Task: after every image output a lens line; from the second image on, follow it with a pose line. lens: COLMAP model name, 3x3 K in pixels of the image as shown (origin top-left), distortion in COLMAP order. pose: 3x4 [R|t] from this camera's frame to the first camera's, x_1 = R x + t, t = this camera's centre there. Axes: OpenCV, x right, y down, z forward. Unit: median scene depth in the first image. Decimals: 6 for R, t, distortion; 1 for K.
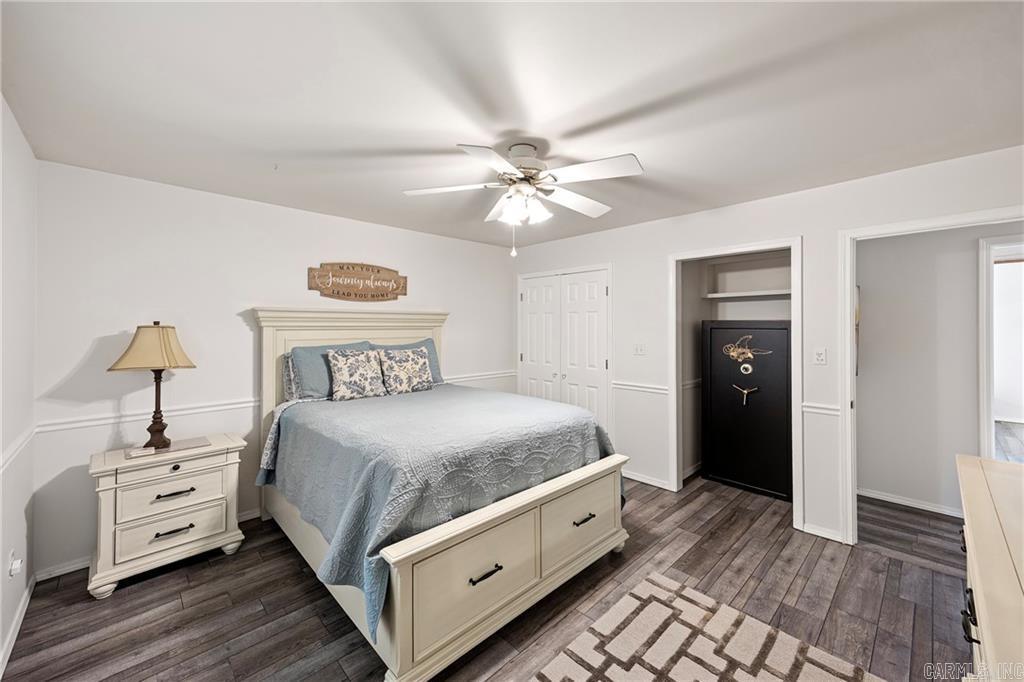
lens RADIAL K [[402.2, 0, 513.8], [0, 402.2, 327.2], [0, 0, 1]] dist [0.012769, 0.000370]
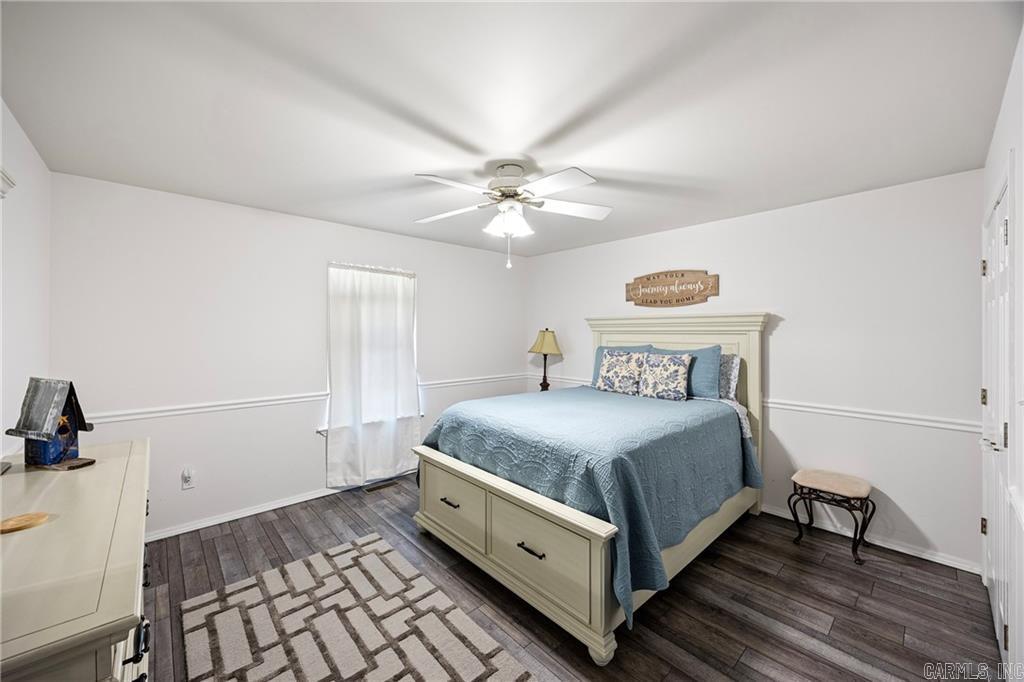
lens RADIAL K [[394.7, 0, 513.1], [0, 394.7, 332.9], [0, 0, 1]] dist [-0.008716, -0.000166]
pose [[-0.030304, 0.004995, -0.999528, 0.774057], [-0.002308, 0.999984, 0.005068, -0.001535], [0.999538, 0.002460, -0.030292, 0.739182]]
